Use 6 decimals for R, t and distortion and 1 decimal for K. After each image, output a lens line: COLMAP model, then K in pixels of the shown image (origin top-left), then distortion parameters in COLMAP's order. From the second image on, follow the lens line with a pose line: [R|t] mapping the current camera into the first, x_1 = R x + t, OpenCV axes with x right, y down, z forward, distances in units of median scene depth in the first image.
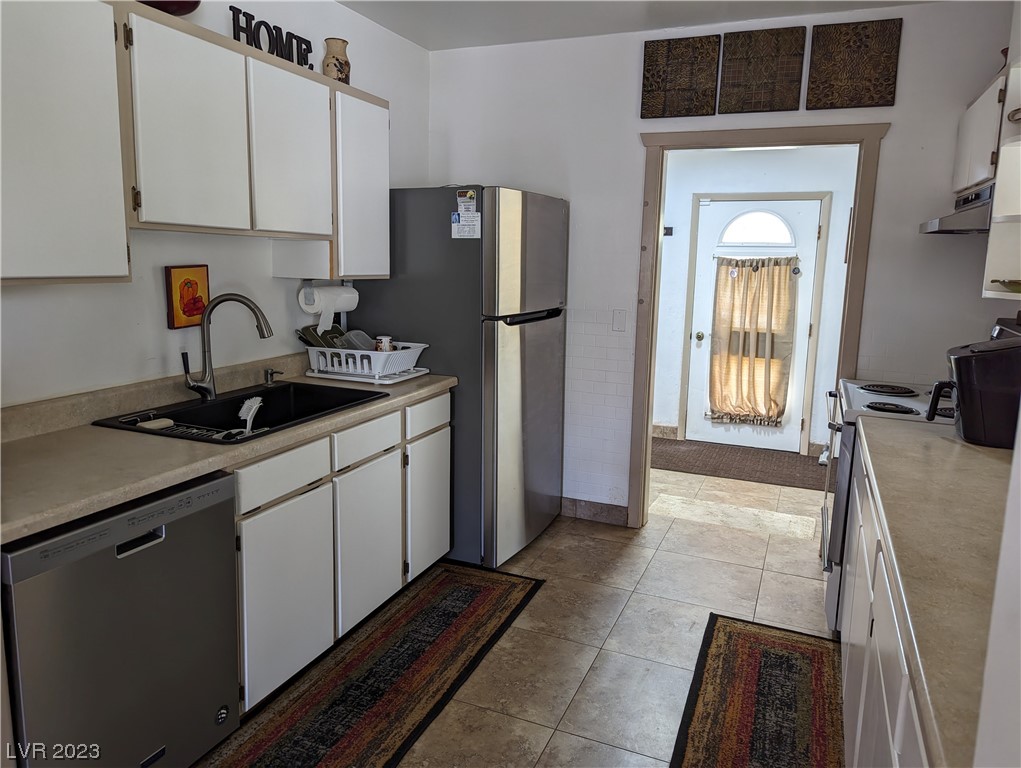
lens RADIAL K [[723.2, 0, 513.9], [0, 723.2, 377.7], [0, 0, 1]] dist [-0.001422, -0.001492]
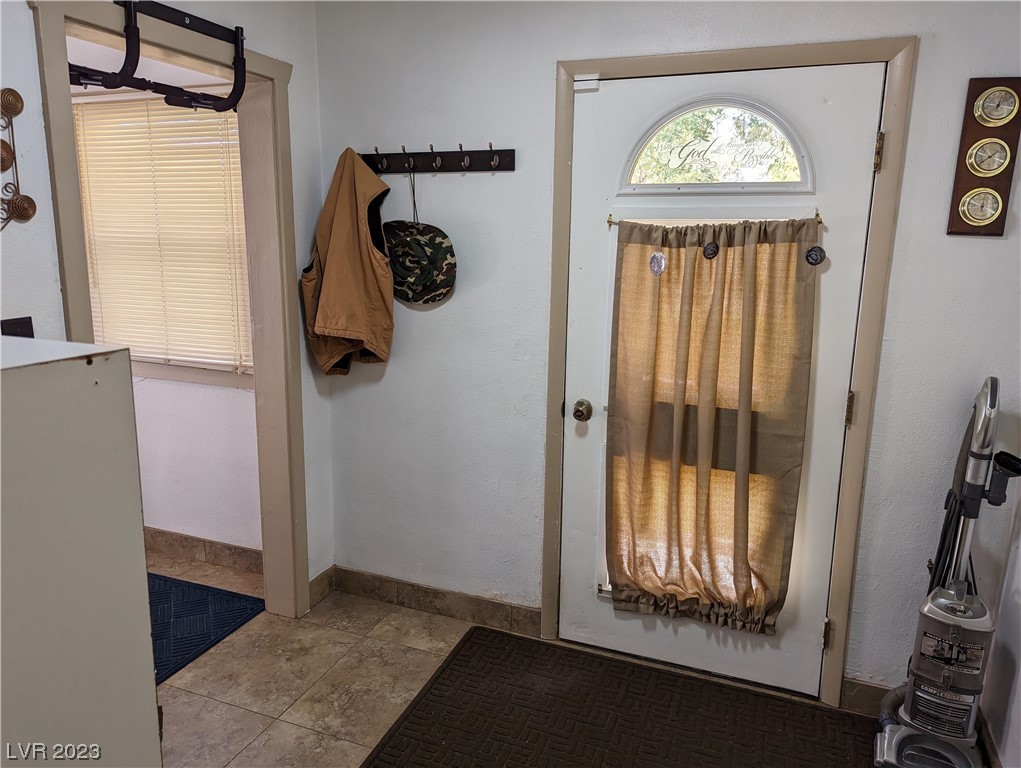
lens RADIAL K [[745.3, 0, 510.5], [0, 745.3, 384.0], [0, 0, 1]] dist [0.021311, -0.006022]
pose [[0.998878, -0.018535, 0.043578, 0.202590], [0.016472, 0.998748, 0.047226, -0.097446], [-0.044399, -0.046455, 0.997933, 0.585431]]
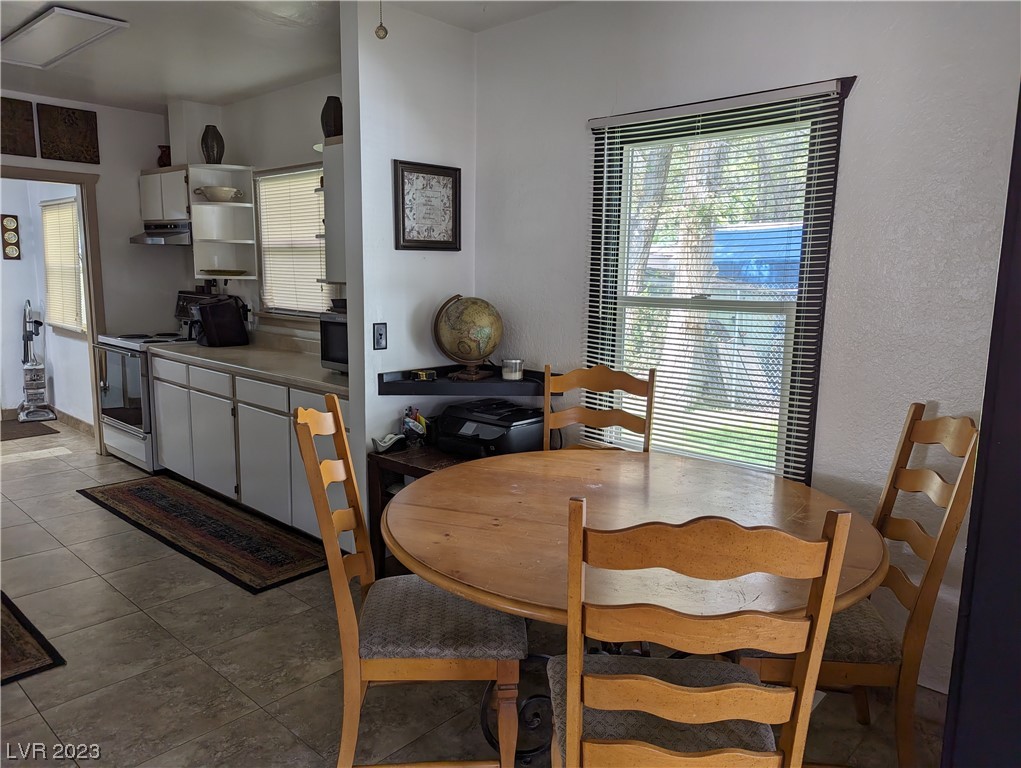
lens RADIAL K [[745.3, 0, 510.5], [0, 745.3, 384.0], [0, 0, 1]] dist [0.021311, -0.006022]
pose [[0.356842, -0.162849, 0.919861, -0.418483], [0.149108, 0.981993, 0.116005, 0.028286], [-0.922188, 0.095763, 0.374698, -0.237326]]
